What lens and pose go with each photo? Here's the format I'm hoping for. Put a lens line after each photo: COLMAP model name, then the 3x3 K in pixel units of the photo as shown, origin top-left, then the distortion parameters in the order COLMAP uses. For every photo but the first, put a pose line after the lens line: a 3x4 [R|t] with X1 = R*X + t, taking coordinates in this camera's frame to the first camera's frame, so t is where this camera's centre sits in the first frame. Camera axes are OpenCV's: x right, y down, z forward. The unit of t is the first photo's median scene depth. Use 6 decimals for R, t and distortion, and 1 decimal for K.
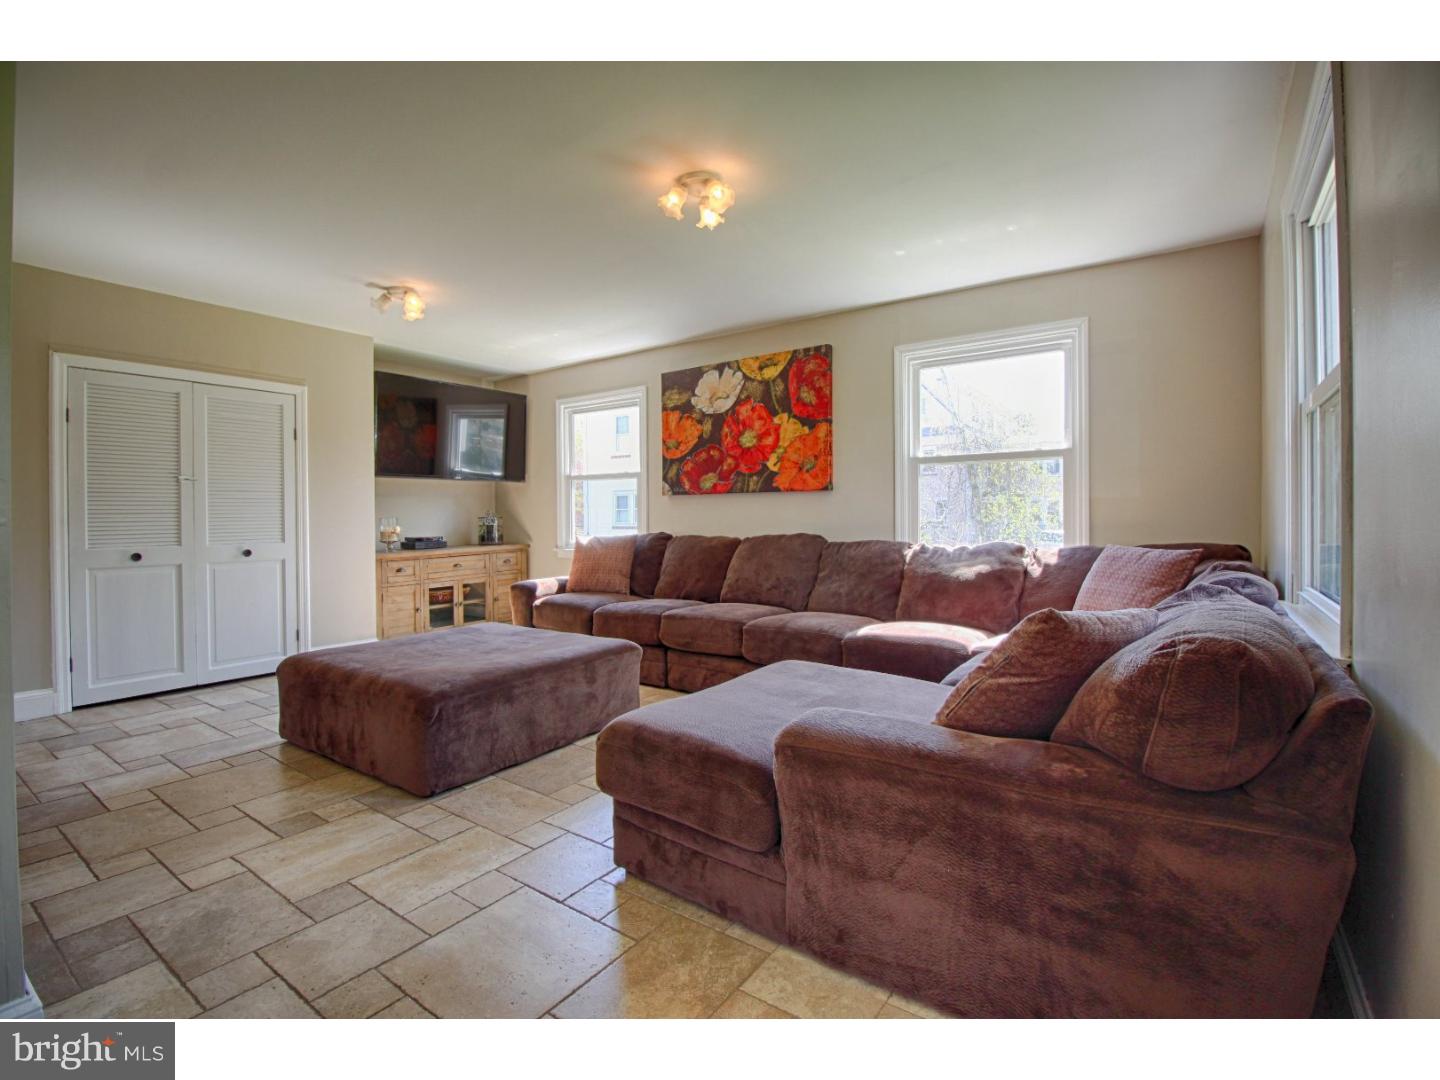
lens RADIAL K [[666.8, 0, 718.3], [0, 666.8, 526.3], [0, 0, 1]] dist [-0.009826, -0.008001]
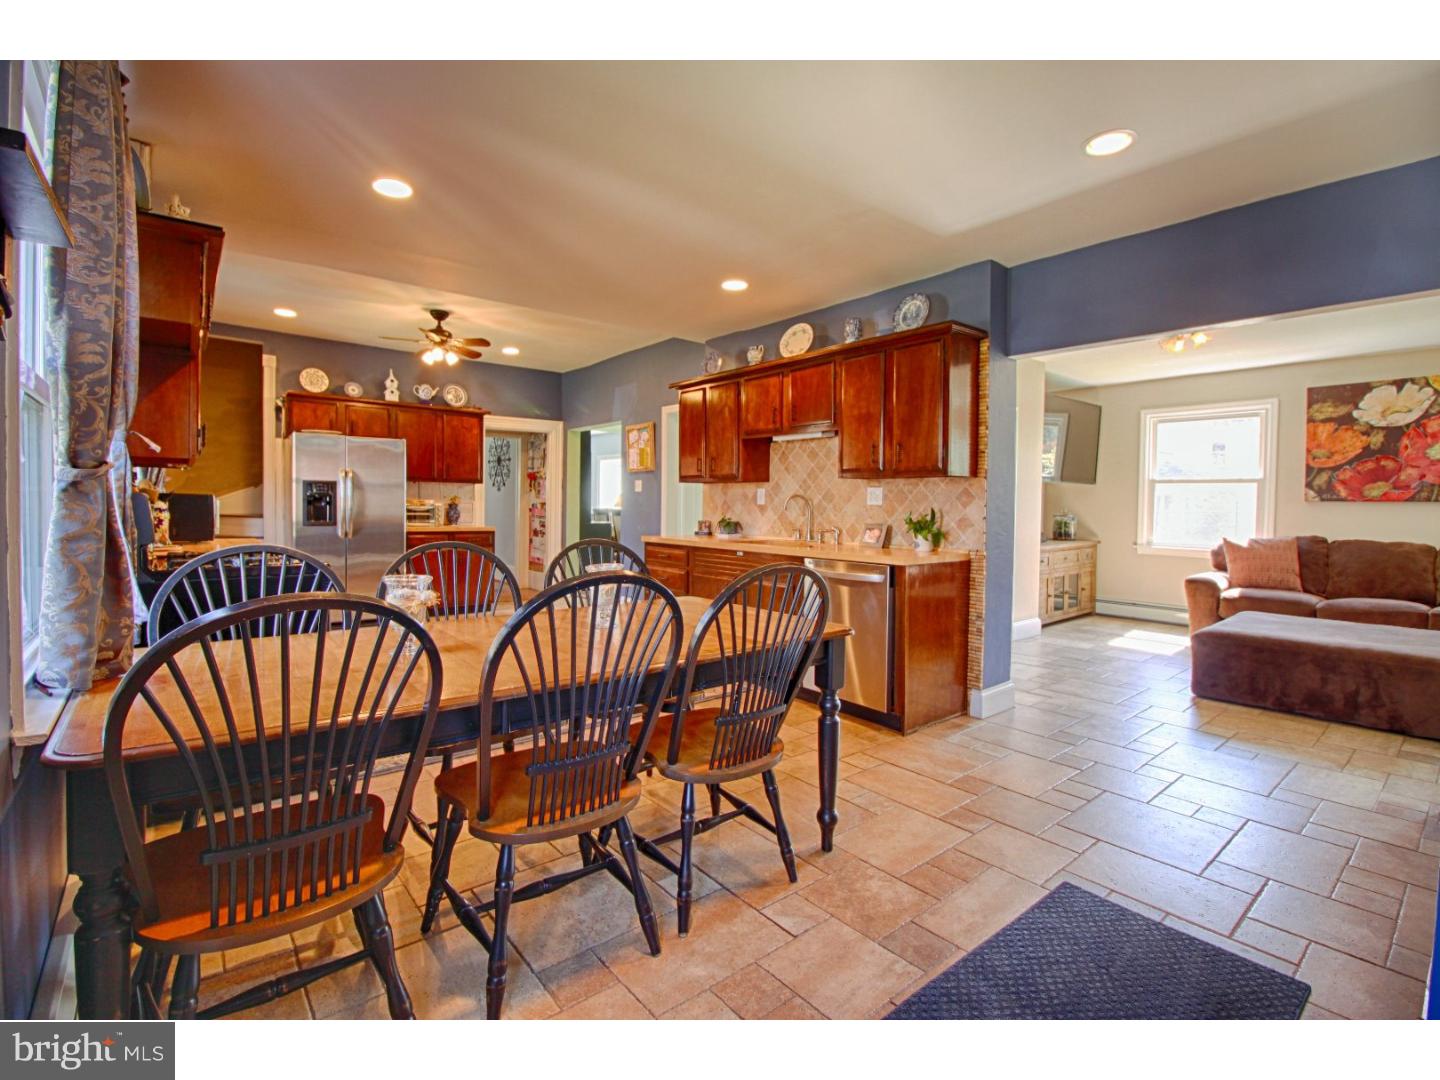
lens RADIAL K [[666.8, 0, 712.1], [0, 666.8, 518.5], [0, 0, 1]] dist [-0.009826, -0.008001]
pose [[0.965396, 0.024666, -0.259618, -0.801071], [-0.022884, 0.999689, 0.009881, -0.007661], [0.259782, -0.003598, 0.965661, -0.298954]]
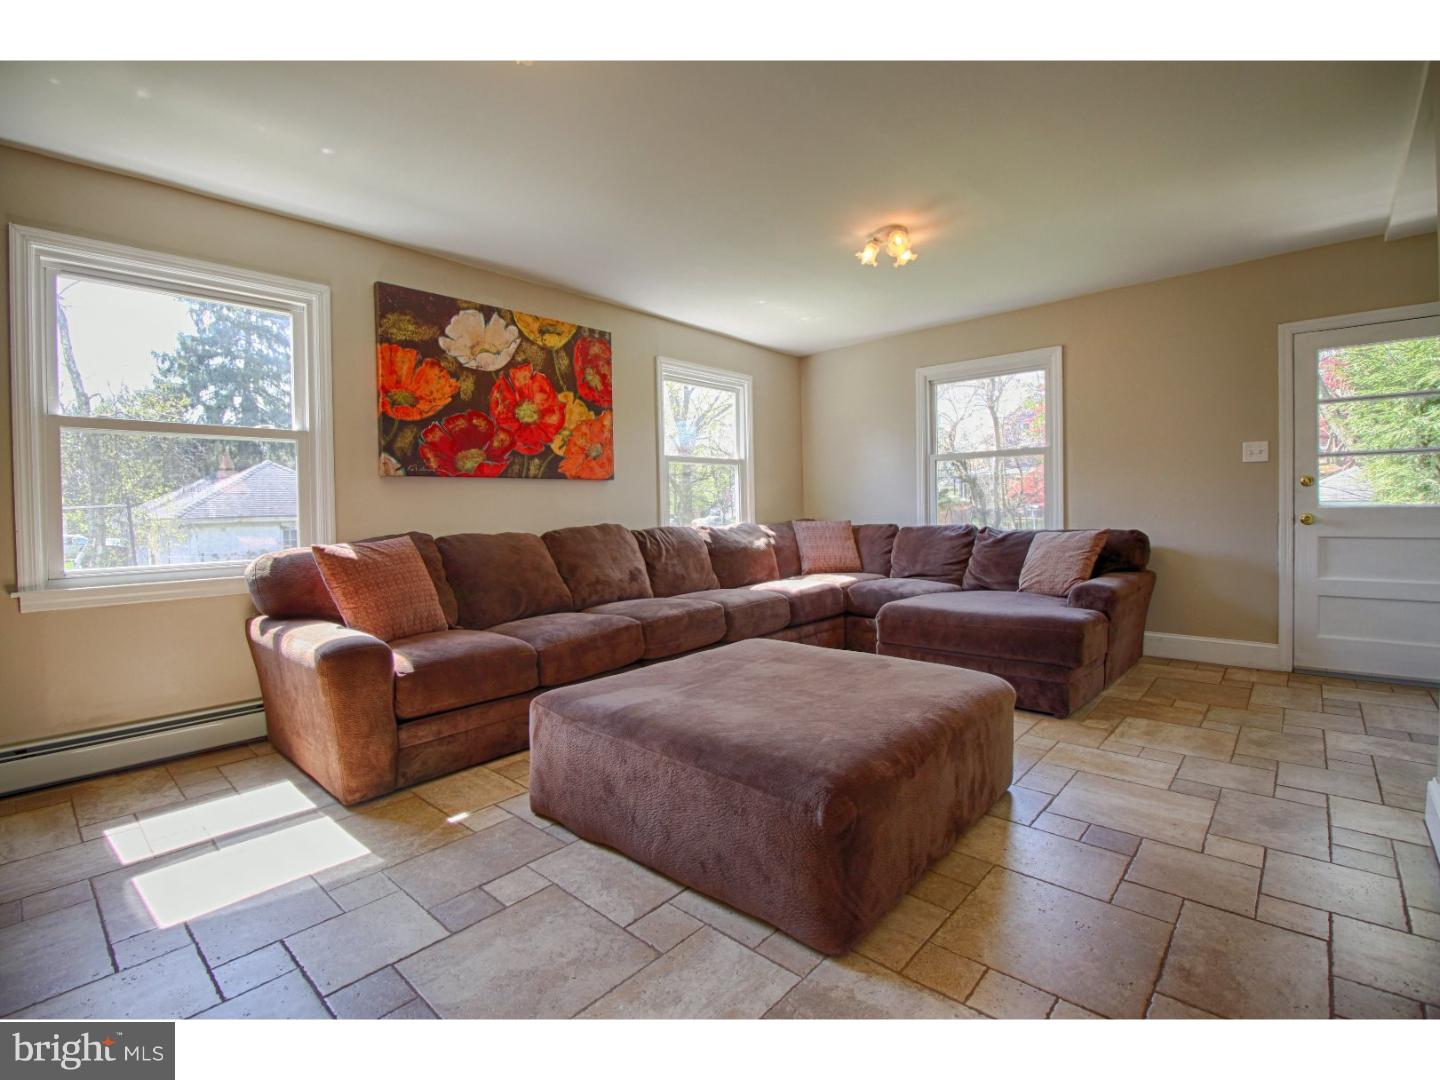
lens RADIAL K [[666.8, 0, 739.0], [0, 666.8, 518.7], [0, 0, 1]] dist [-0.009826, -0.008001]
pose [[0.097645, -0.012877, 0.995138, -0.742838], [0.034037, 0.999375, 0.009592, -0.000036], [-0.994639, 0.032935, 0.098022, 0.665132]]
